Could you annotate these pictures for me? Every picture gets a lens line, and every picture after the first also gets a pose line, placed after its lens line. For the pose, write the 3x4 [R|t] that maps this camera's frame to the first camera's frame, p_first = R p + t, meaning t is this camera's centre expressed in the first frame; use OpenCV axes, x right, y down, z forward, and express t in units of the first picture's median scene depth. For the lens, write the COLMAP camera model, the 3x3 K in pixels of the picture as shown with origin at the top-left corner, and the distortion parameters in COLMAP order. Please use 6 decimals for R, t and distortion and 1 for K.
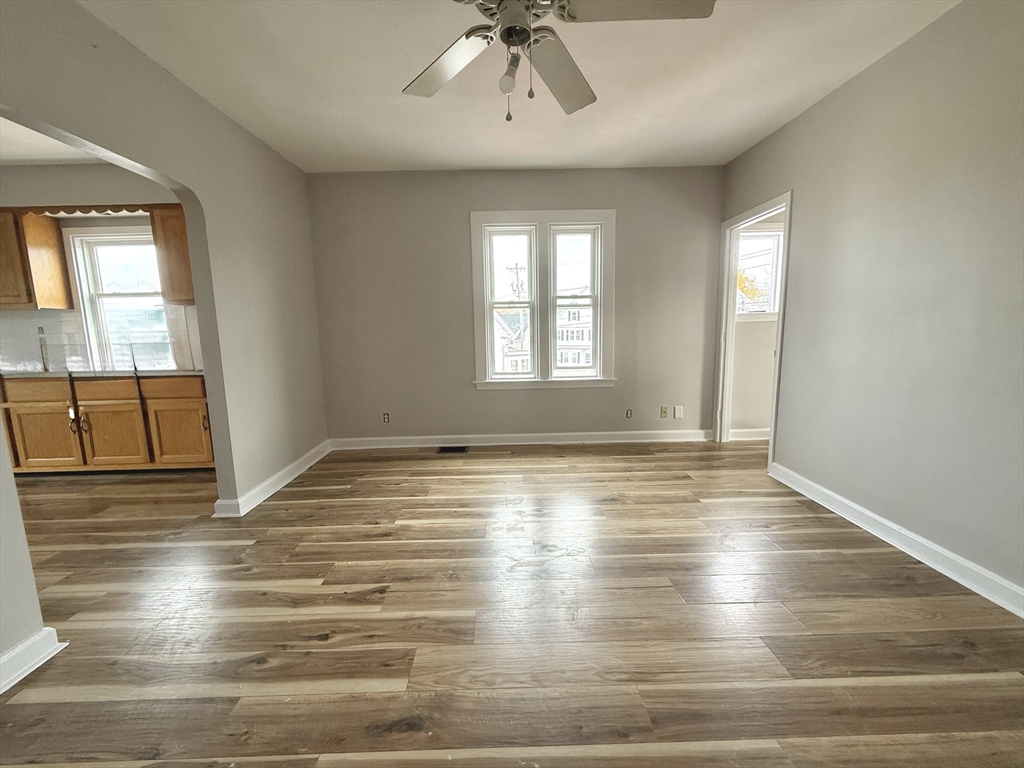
lens RADIAL K [[408.1, 0, 508.6], [0, 408.1, 383.9], [0, 0, 1]] dist [0.000083, -0.000468]
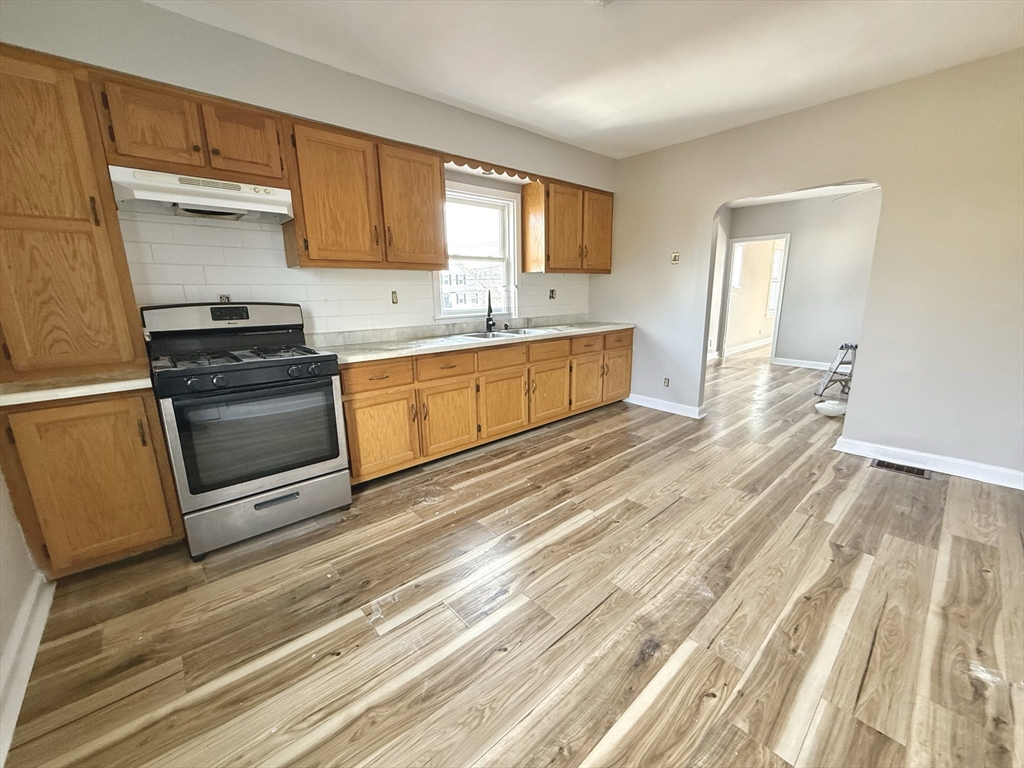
lens RADIAL K [[408.1, 0, 508.6], [0, 408.1, 383.9], [0, 0, 1]] dist [0.000083, -0.000468]
pose [[0.760691, -0.135981, 0.634711, -1.632647], [0.090970, 0.990494, 0.103177, -0.016600], [-0.642708, -0.020746, 0.765830, 0.217866]]
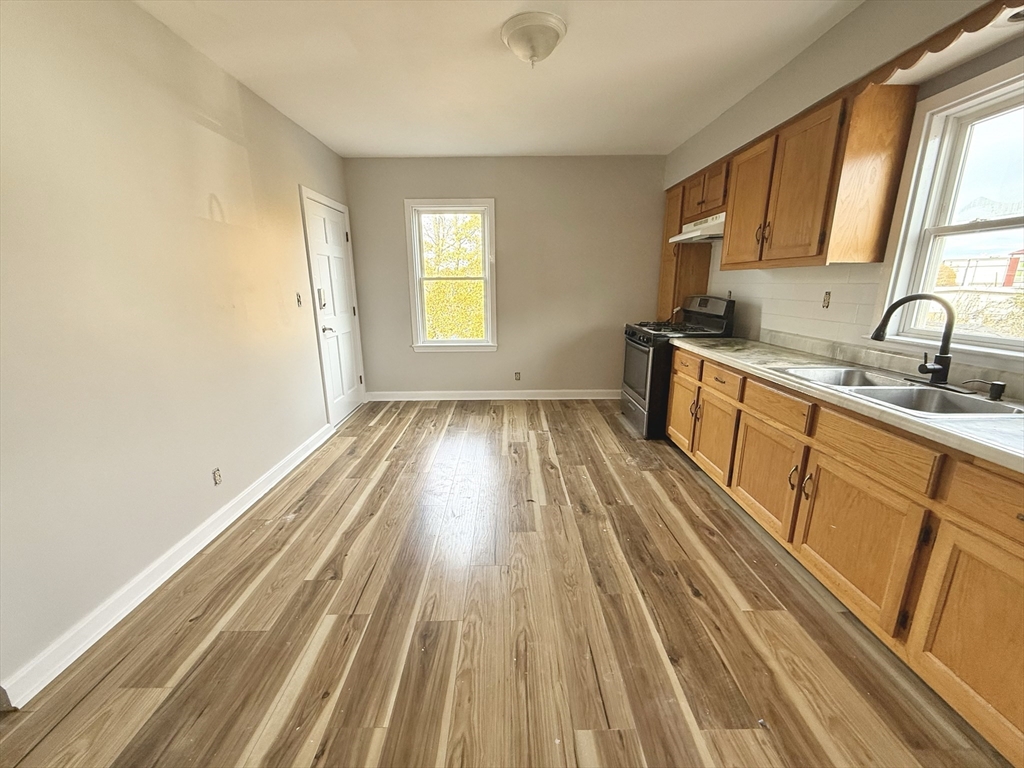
lens RADIAL K [[408.1, 0, 508.6], [0, 408.1, 383.9], [0, 0, 1]] dist [0.000083, -0.000468]
pose [[-0.013418, 0.258693, -0.965866, -0.506874], [-0.130830, 0.957195, 0.258188, -0.107108], [0.991314, 0.129828, 0.021001, 0.535113]]
